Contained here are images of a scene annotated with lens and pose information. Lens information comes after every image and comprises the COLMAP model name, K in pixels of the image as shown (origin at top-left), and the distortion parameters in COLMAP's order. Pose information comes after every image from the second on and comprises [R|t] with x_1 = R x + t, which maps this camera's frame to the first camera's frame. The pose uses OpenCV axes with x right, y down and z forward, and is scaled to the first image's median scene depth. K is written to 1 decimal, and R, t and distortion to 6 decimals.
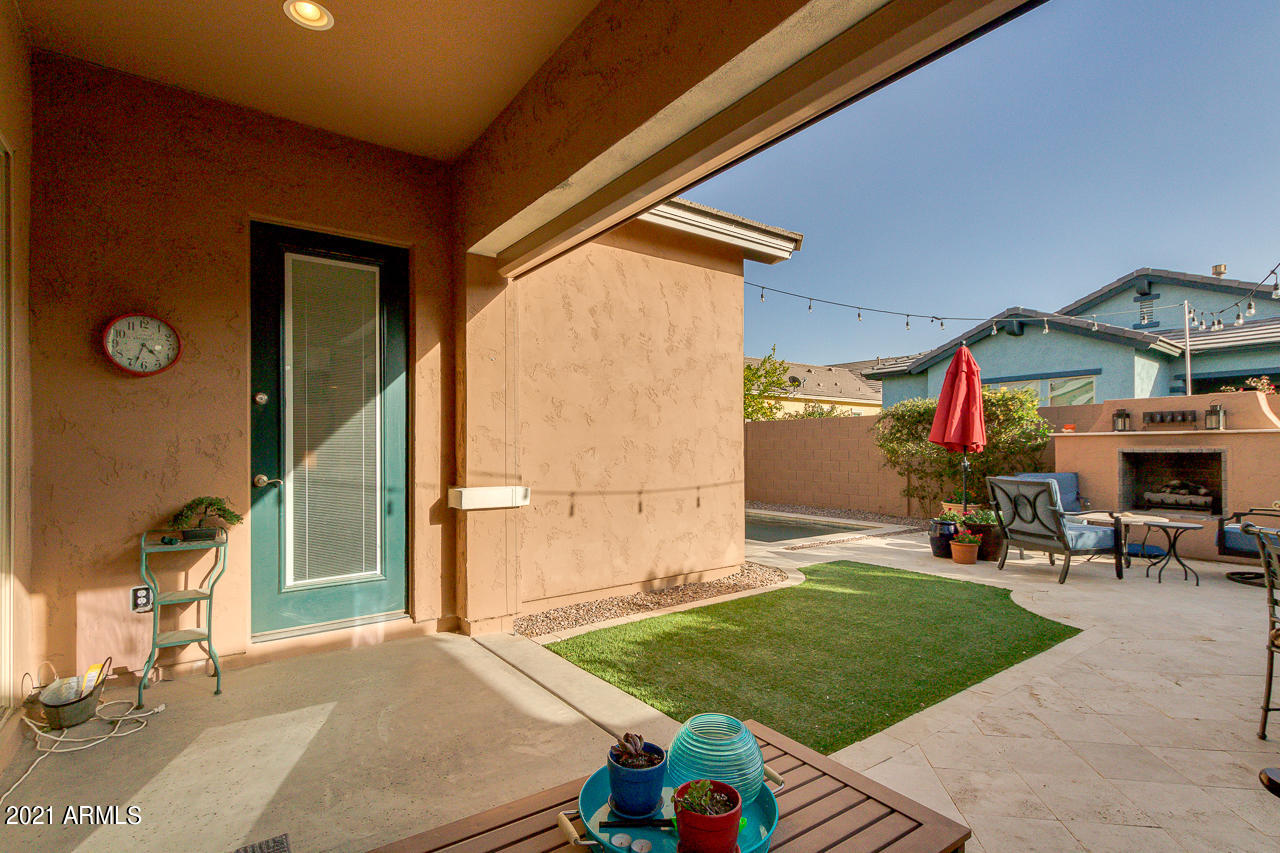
lens RADIAL K [[606.3, 0, 641.9], [0, 606.3, 443.1], [0, 0, 1]] dist [0.005734, -0.000873]
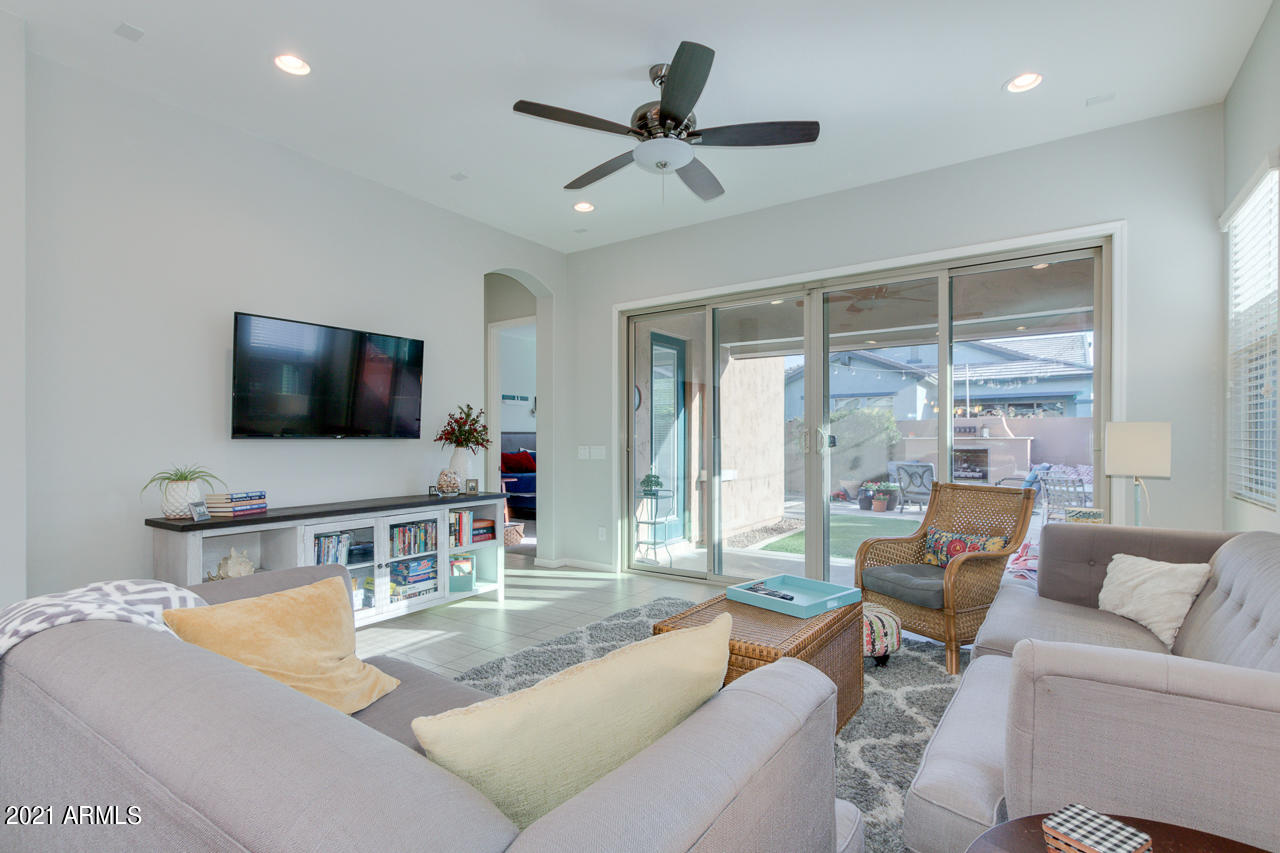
lens RADIAL K [[612.9, 0, 639.4], [0, 612.9, 439.5], [0, 0, 1]] dist [0.004848, -0.000423]
pose [[0.943114, 0.003305, 0.332452, -0.852348], [-0.005445, 0.999970, 0.005506, -0.023063], [-0.332424, -0.007003, 0.943104, -0.530993]]
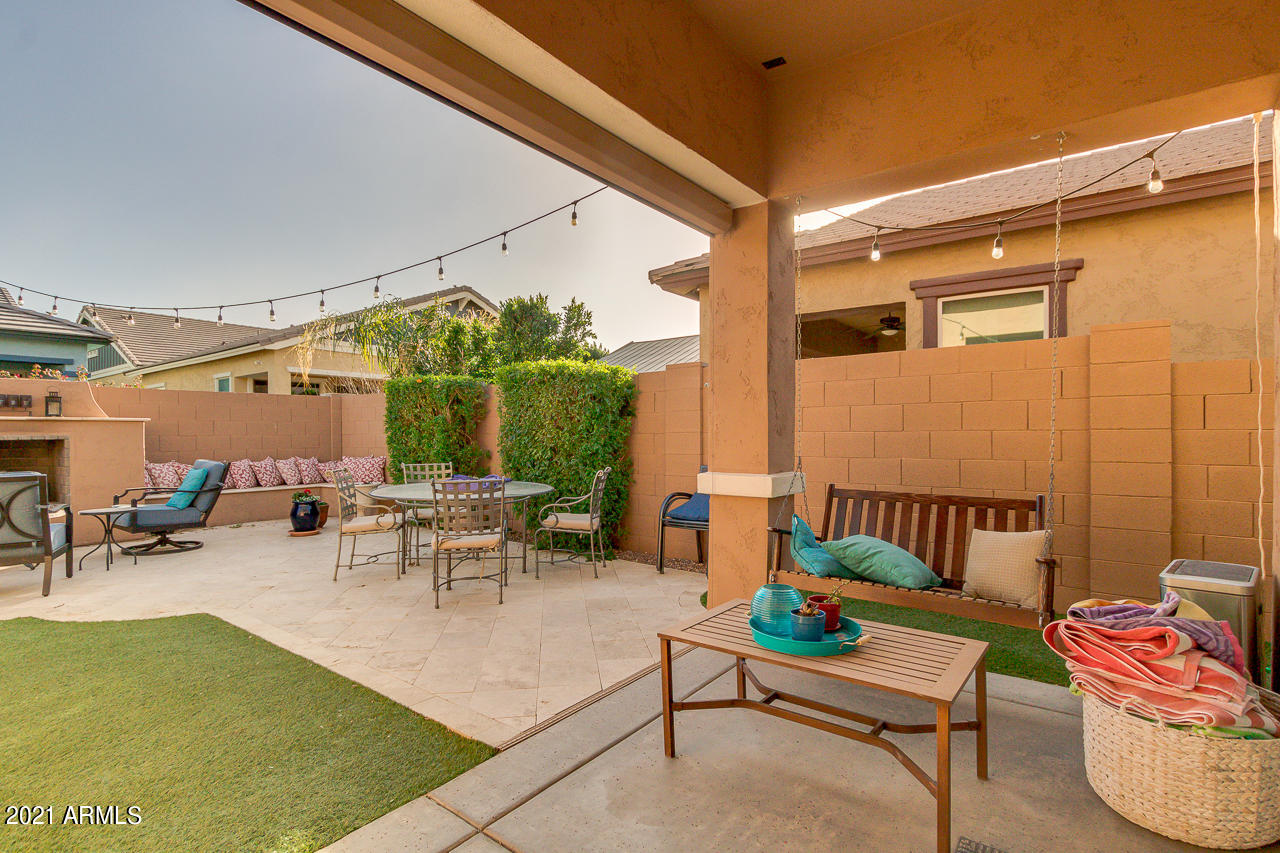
lens RADIAL K [[619.0, 0, 641.2], [0, 619.0, 433.0], [0, 0, 1]] dist [0.001713, 0.000601]
pose [[-0.279855, 0.001391, 0.960041, -0.360612], [-0.002833, 0.999993, -0.002275, 0.005781], [-0.960038, -0.003357, -0.279849, 0.452648]]
